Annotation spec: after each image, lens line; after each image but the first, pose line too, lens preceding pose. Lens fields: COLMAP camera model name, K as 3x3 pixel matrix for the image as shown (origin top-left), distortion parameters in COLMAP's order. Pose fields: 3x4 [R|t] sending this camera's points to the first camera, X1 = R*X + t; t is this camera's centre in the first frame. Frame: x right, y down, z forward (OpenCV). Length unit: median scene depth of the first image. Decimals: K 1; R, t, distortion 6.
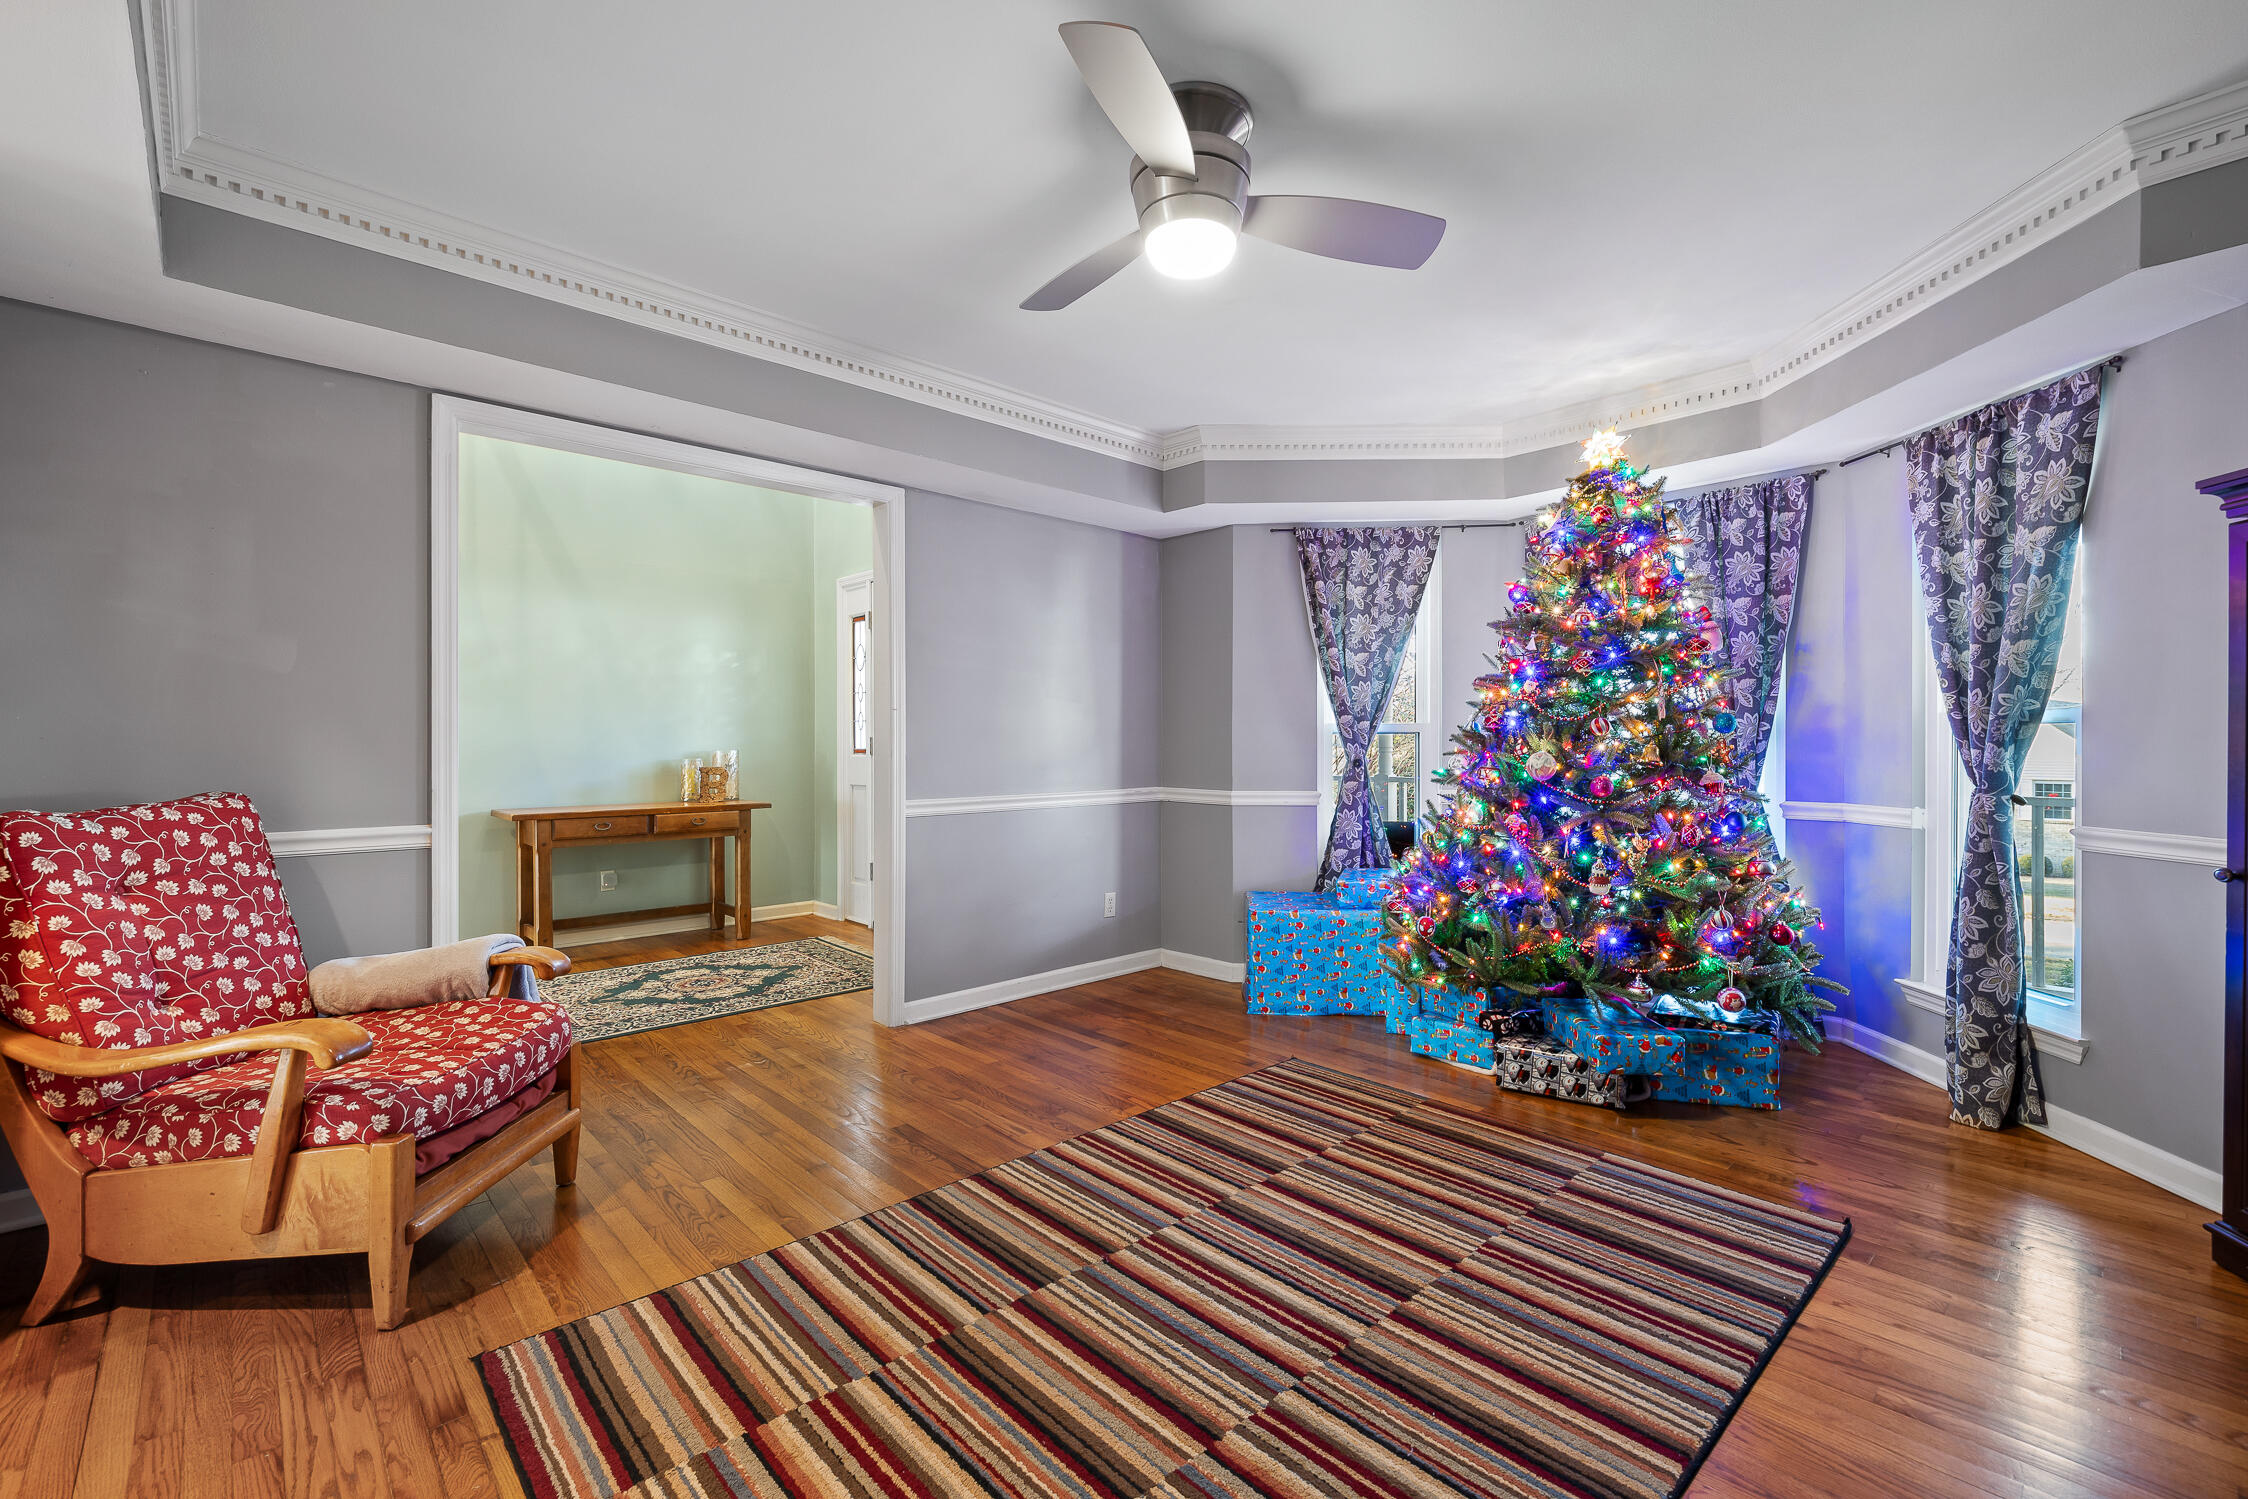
lens RADIAL K [[935.9, 0, 1124.0], [0, 935.9, 749.5], [0, 0, 1]] dist [0.001084, 0.000145]
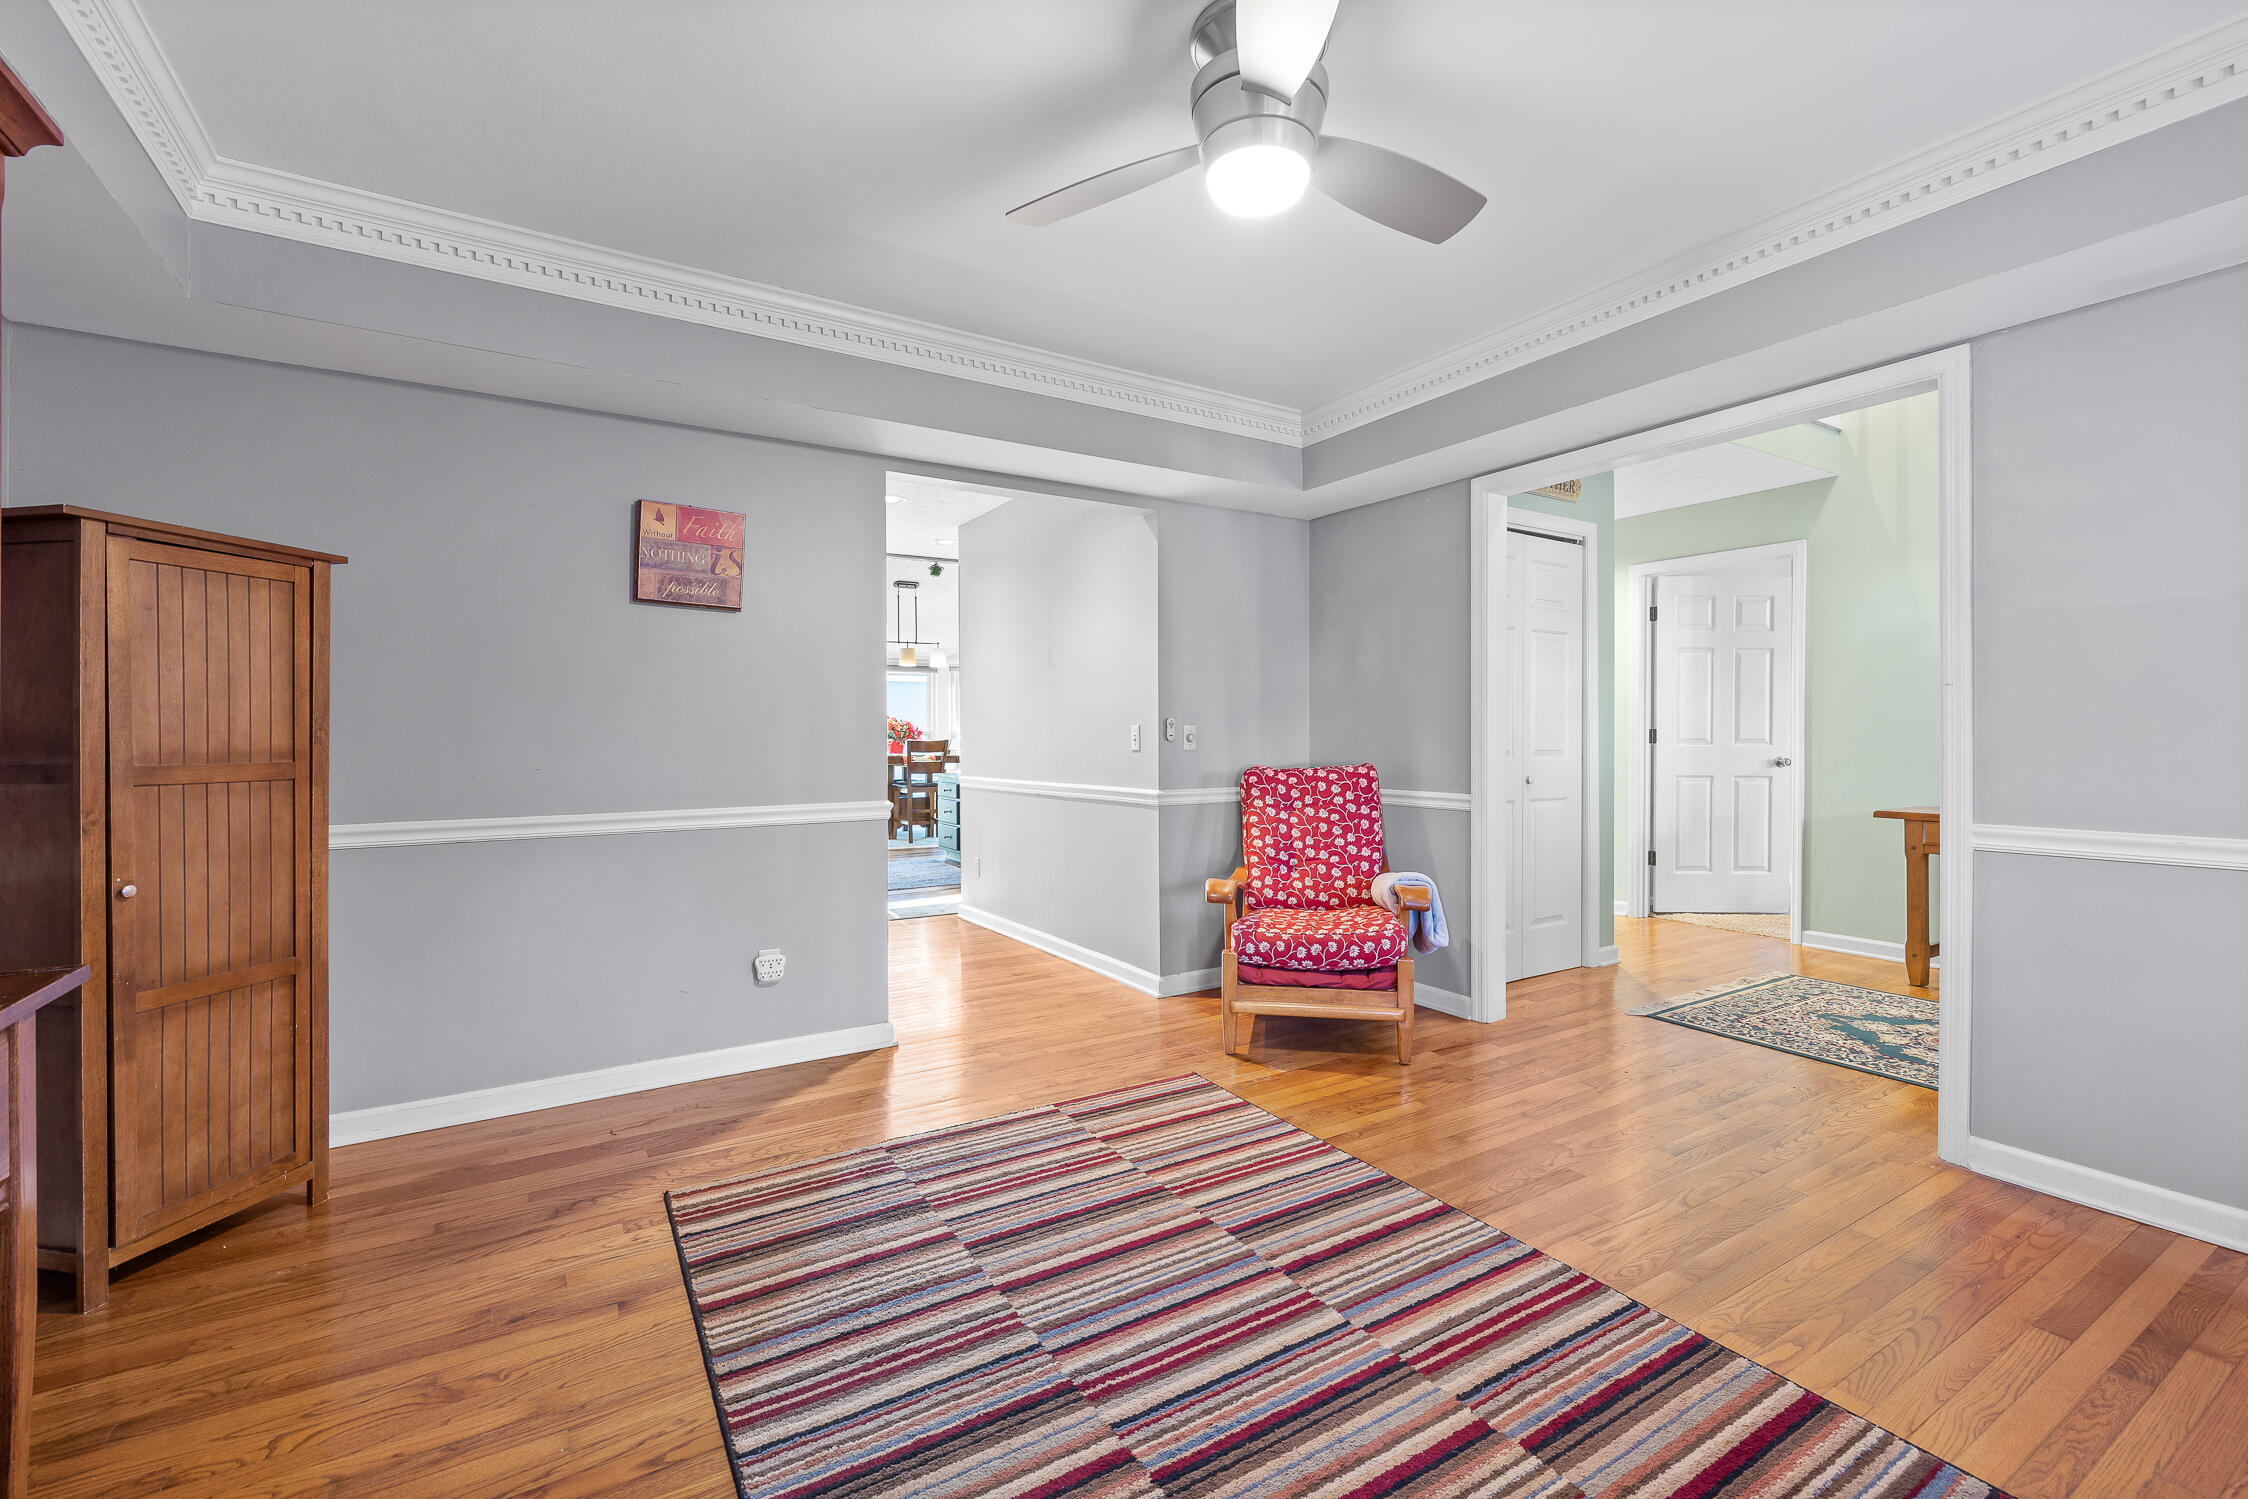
lens RADIAL K [[979.5, 0, 1119.9], [0, 979.5, 727.4], [0, 0, 1]] dist [-0.025143, -0.000002]
pose [[-0.202129, 0.007191, -0.979333, 0.952036], [0.001055, 0.999974, 0.007125, -0.035552], [0.979358, 0.000407, -0.202131, 0.976145]]
